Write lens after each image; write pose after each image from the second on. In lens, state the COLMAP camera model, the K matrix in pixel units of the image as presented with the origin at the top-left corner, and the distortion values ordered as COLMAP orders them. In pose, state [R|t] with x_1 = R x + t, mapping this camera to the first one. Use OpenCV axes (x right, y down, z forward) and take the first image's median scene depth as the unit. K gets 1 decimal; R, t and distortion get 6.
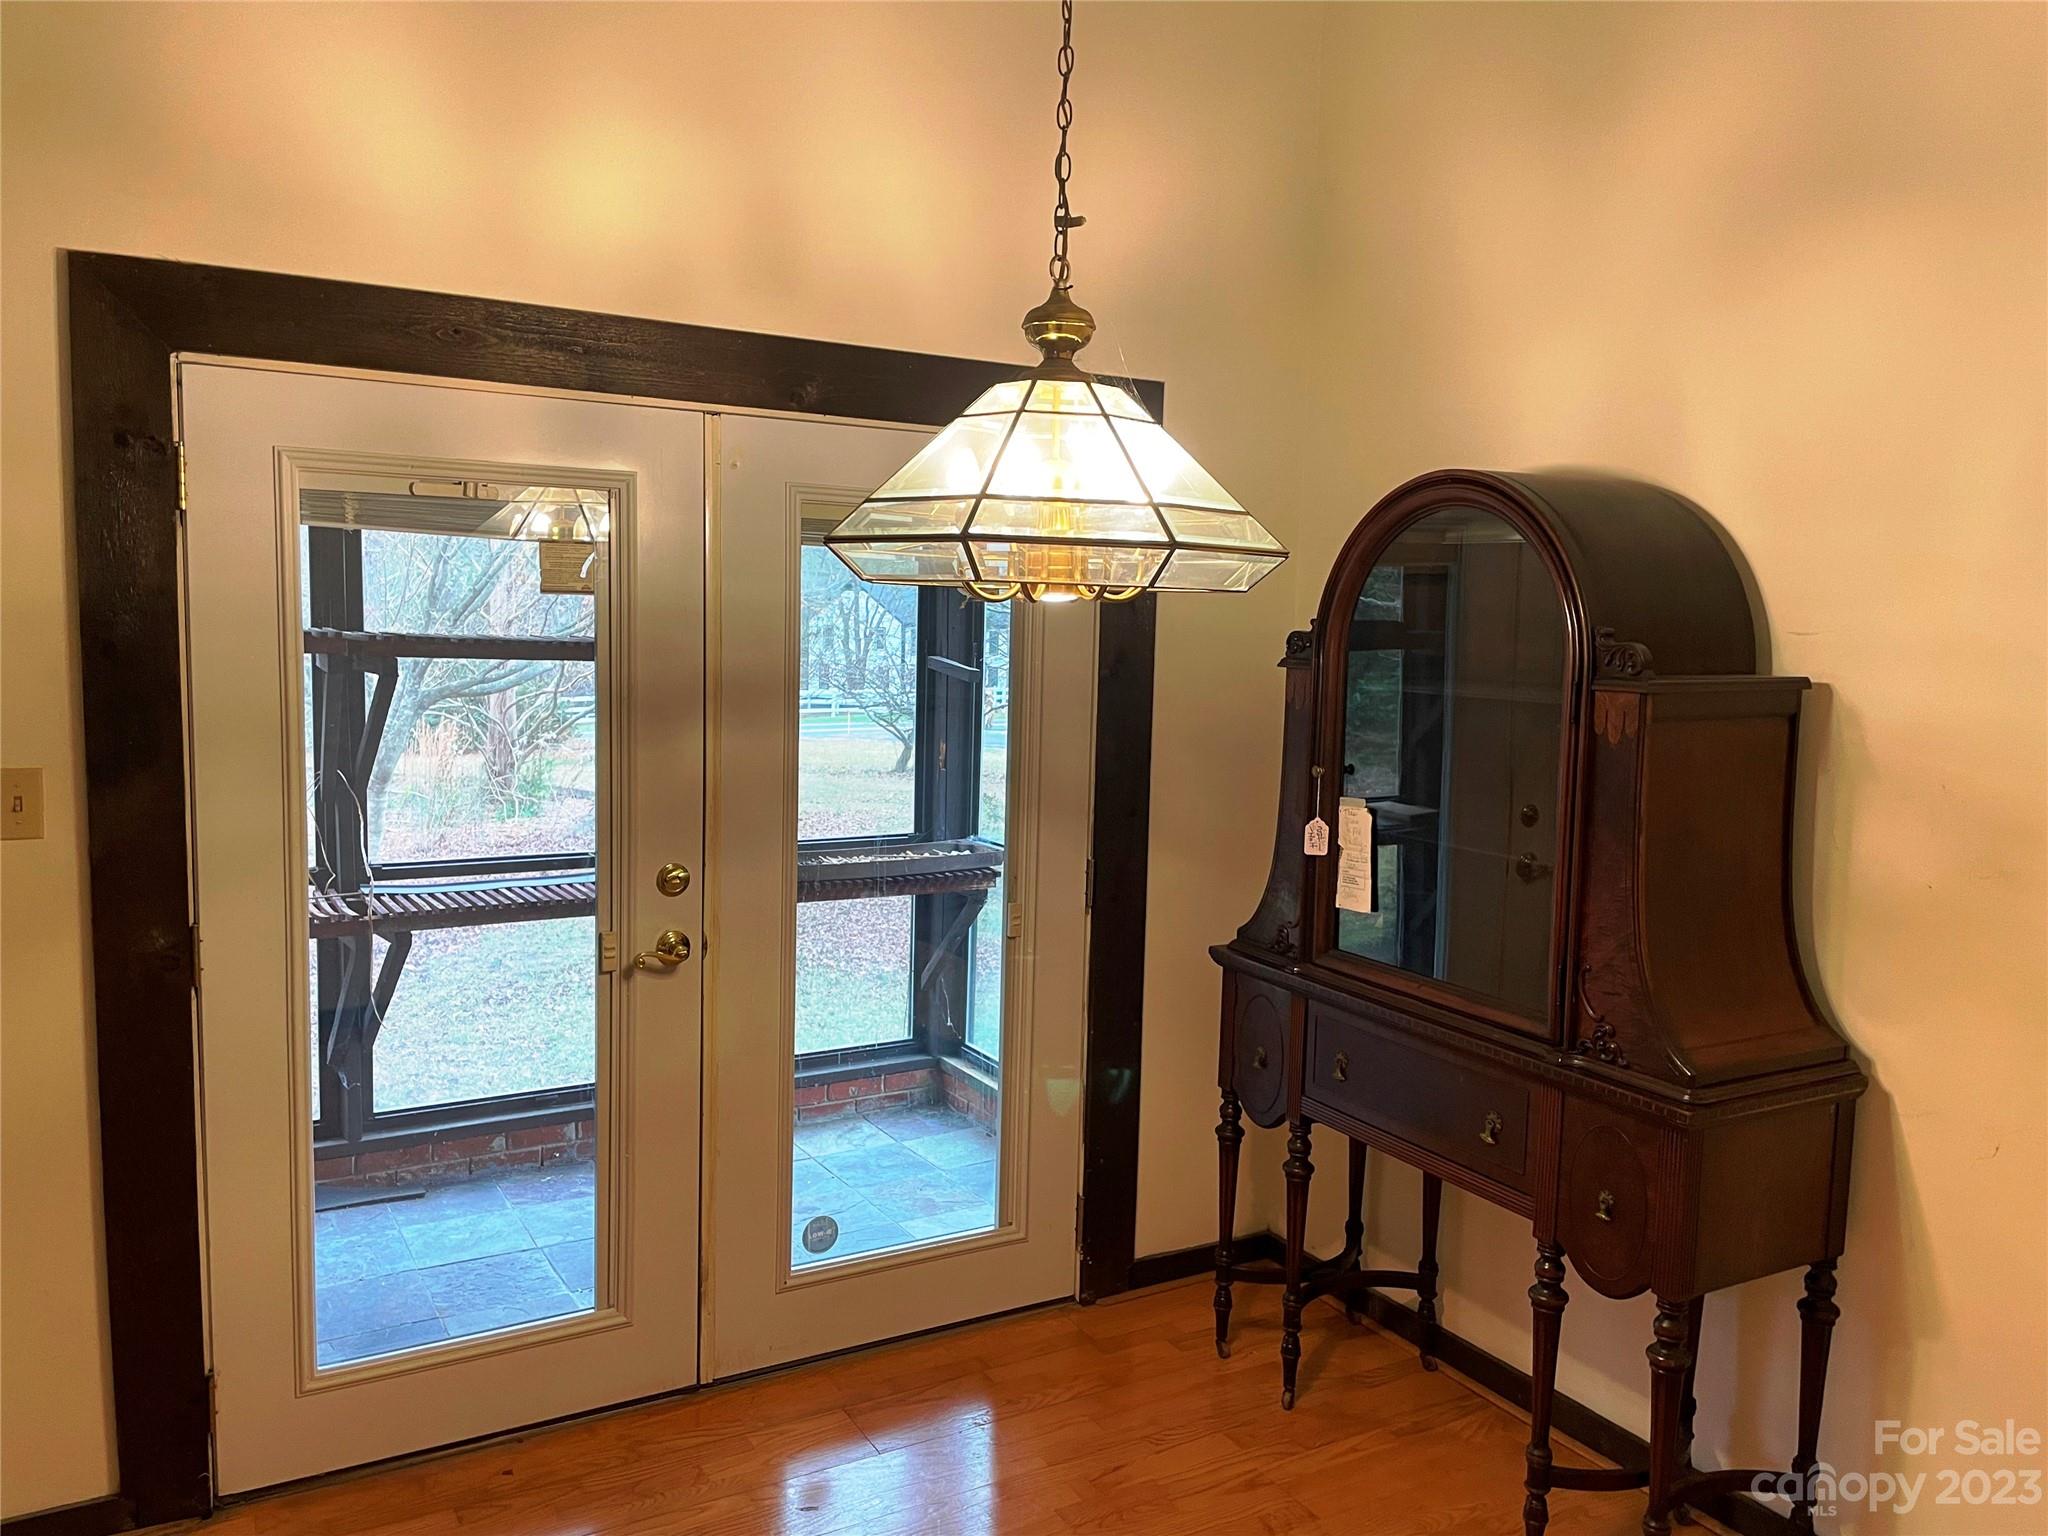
lens RADIAL K [[1562.7, 0, 1030.8], [0, 1562.7, 761.4], [0, 0, 1]] dist [0.100282, -0.137466]
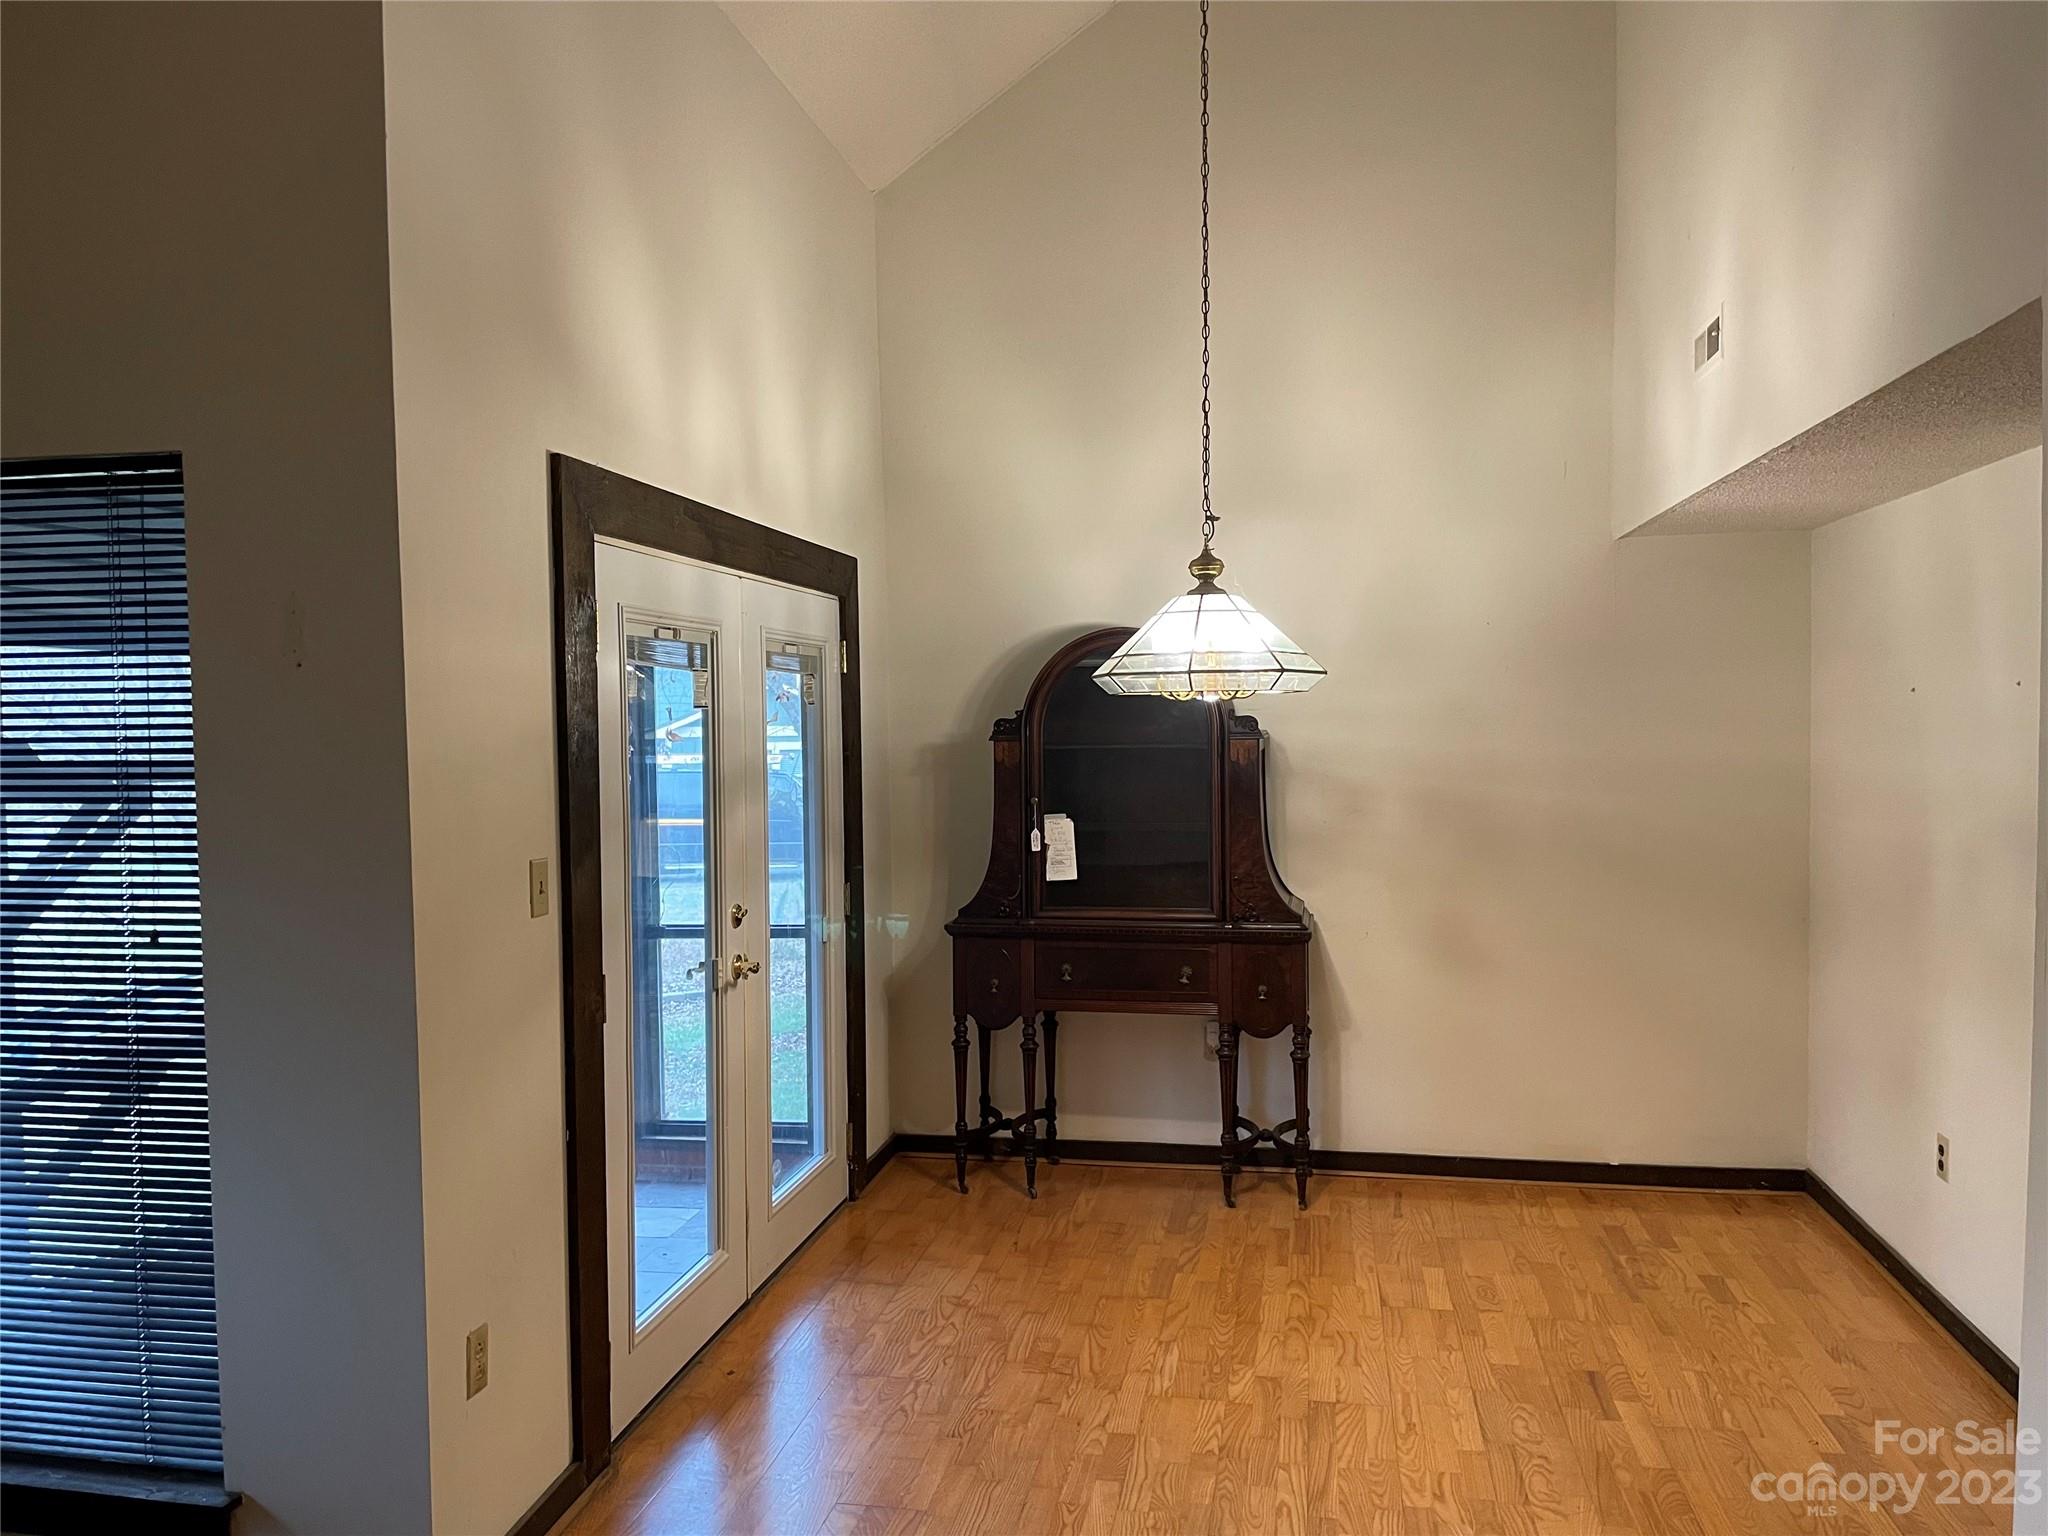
lens RADIAL K [[1562.7, 0, 1030.8], [0, 1562.7, 761.4], [0, 0, 1]] dist [0.100282, -0.137466]
pose [[0.647306, -0.056178, 0.760157, -1.079670], [0.101689, 0.994730, -0.013078, -0.013623], [-0.755417, 0.085765, 0.649607, -0.081778]]
